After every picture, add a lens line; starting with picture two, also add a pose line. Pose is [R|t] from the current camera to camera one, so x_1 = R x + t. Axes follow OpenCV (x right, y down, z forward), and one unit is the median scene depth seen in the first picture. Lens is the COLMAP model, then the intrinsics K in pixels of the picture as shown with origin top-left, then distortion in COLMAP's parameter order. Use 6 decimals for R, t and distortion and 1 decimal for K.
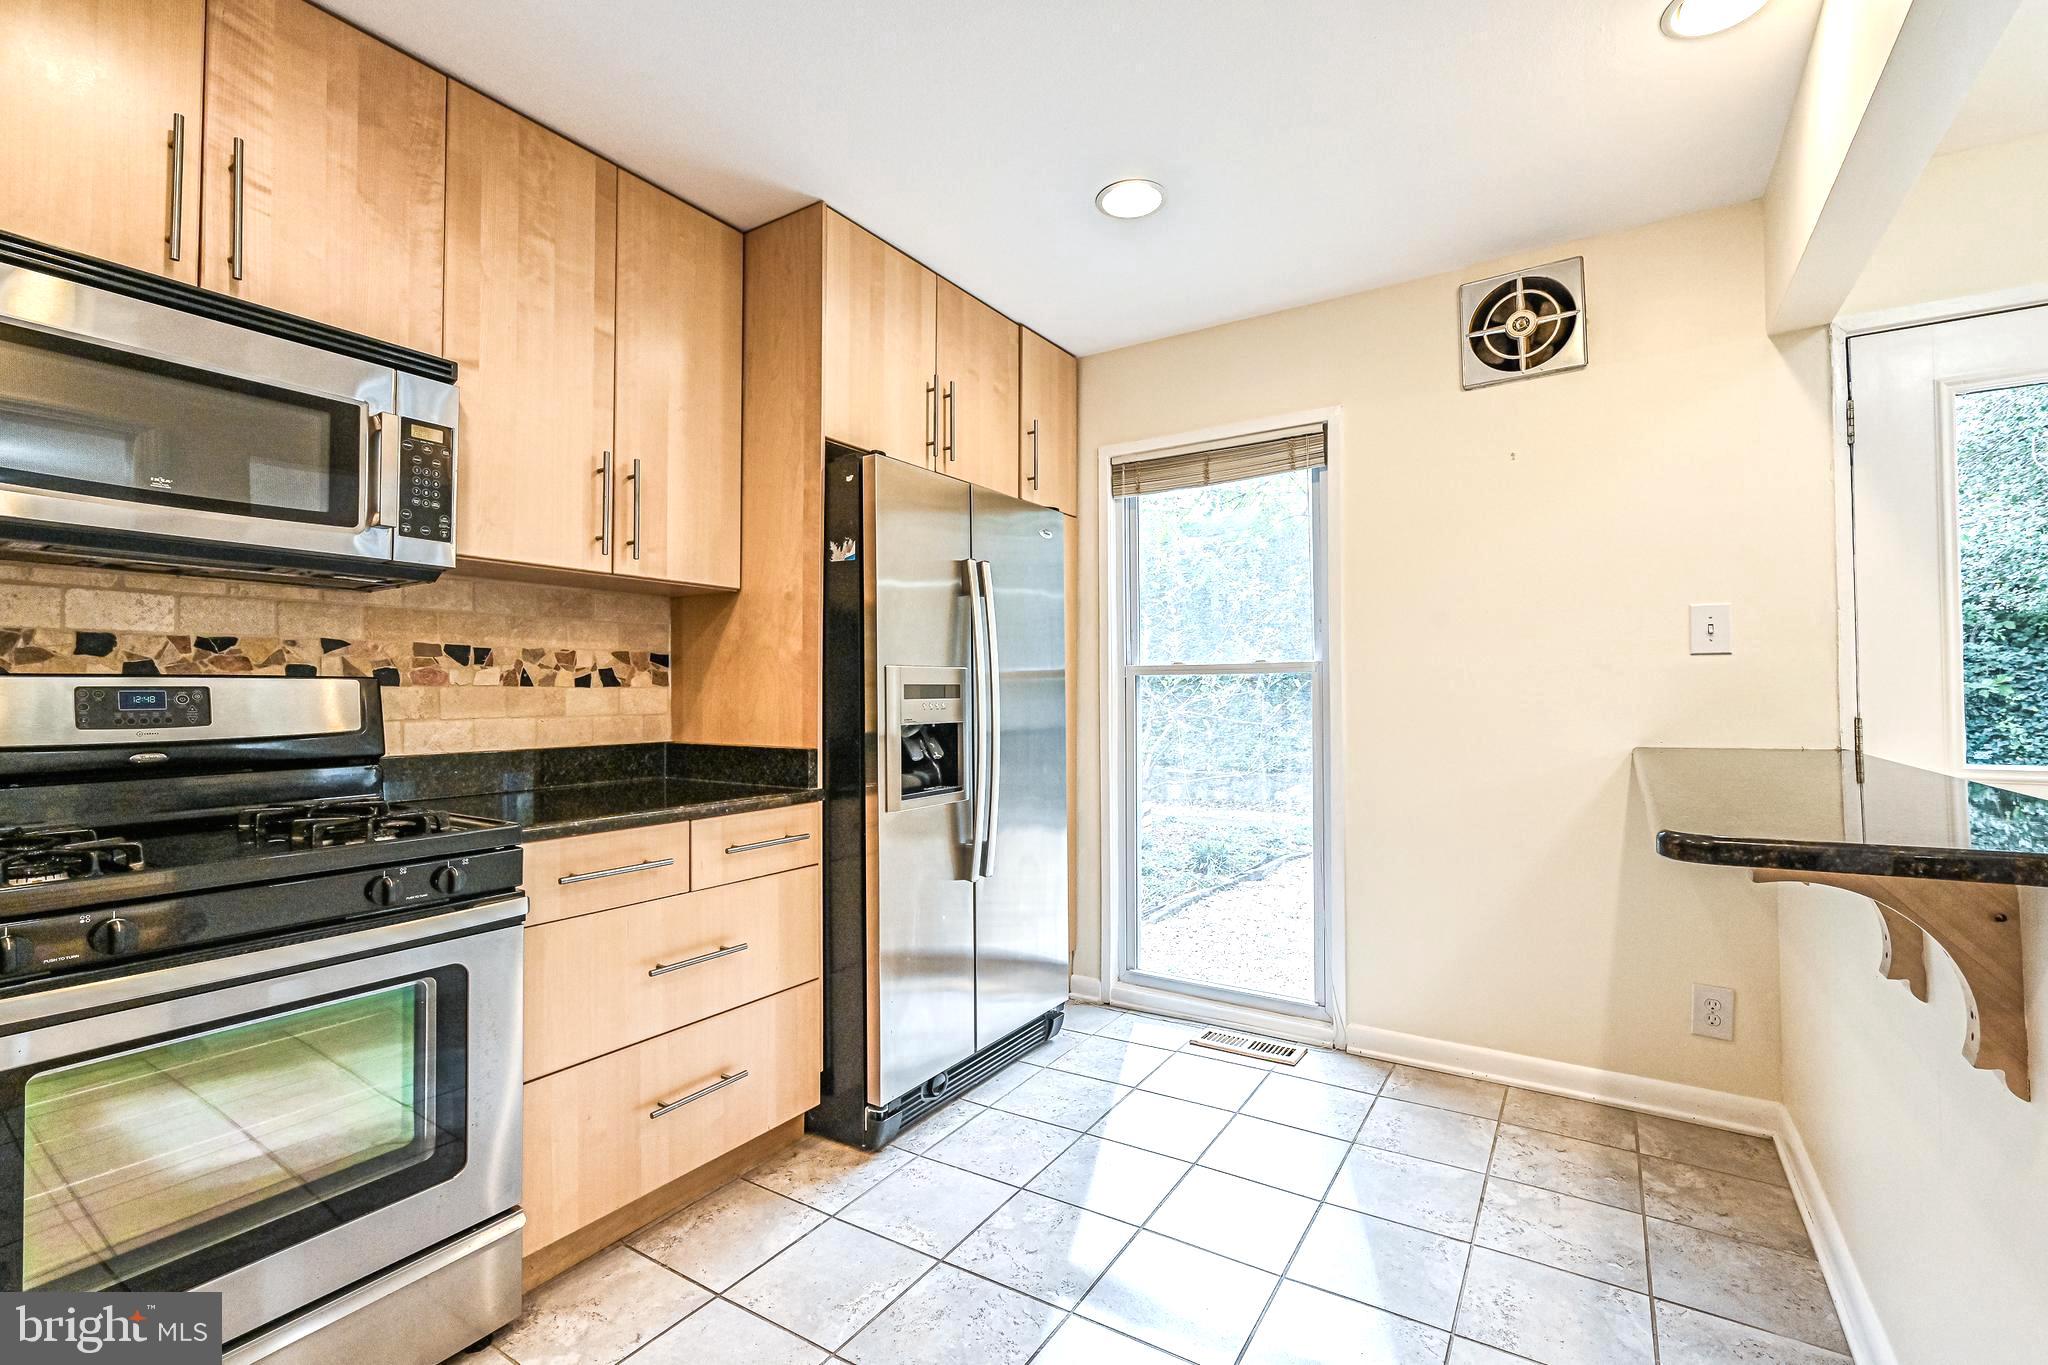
lens RADIAL K [[938.1, 0, 1078.0], [0, 938.1, 674.2], [0, 0, 1]] dist [-0.001781, -0.001367]
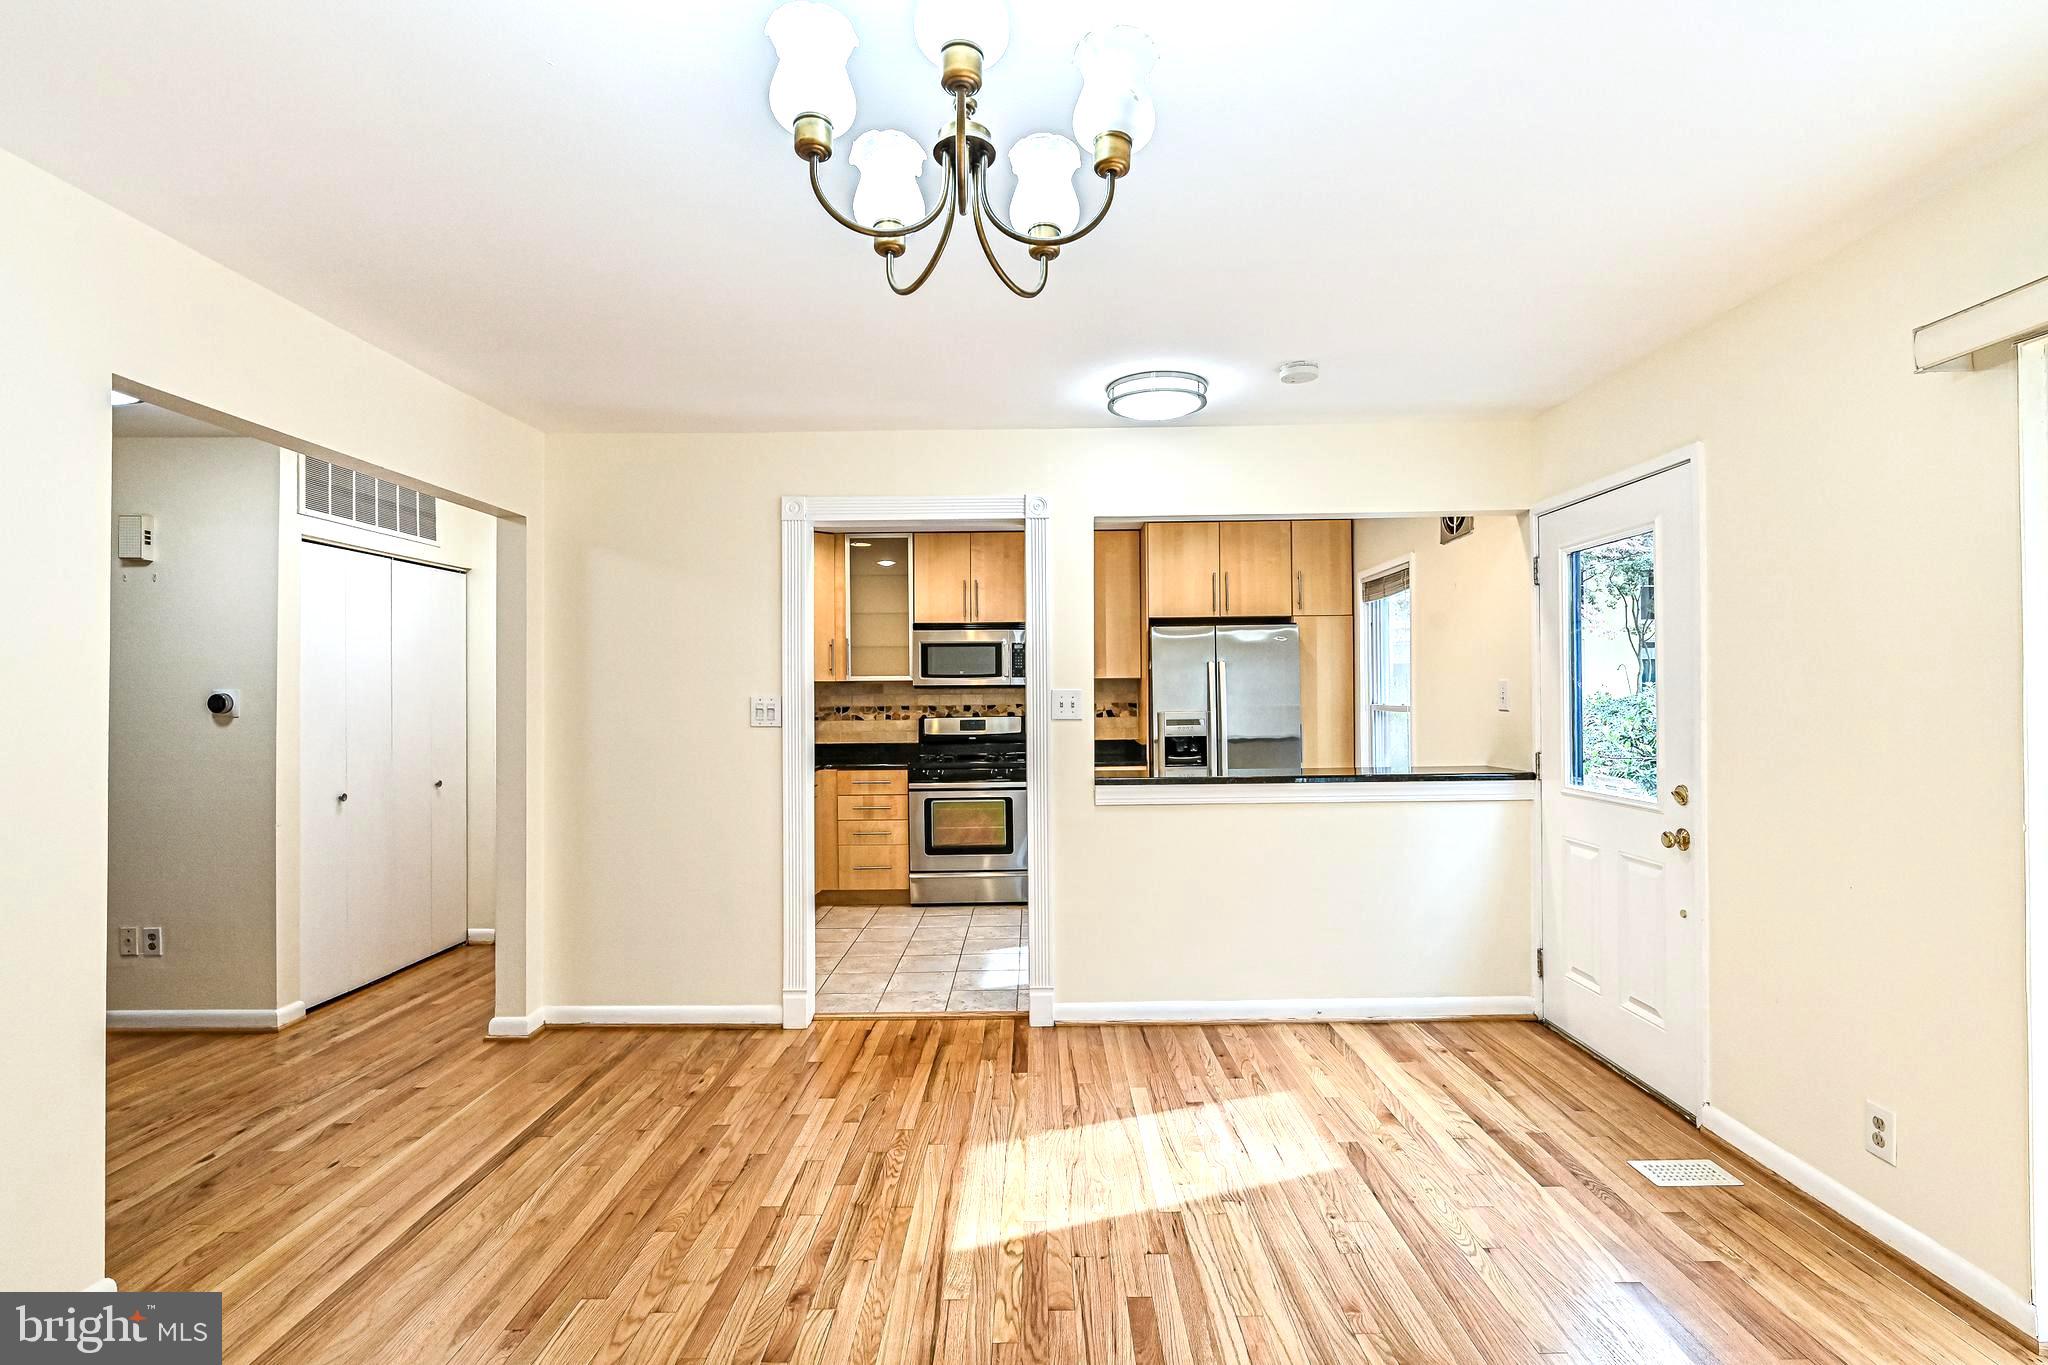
lens RADIAL K [[938.1, 0, 1052.9], [0, 938.1, 682.0], [0, 0, 1]] dist [-0.001781, -0.001367]
pose [[0.535377, -0.012815, -0.844516, 1.781561], [0.024105, 0.999709, 0.000111, -0.097570], [0.844269, -0.020416, 0.535530, -0.576657]]
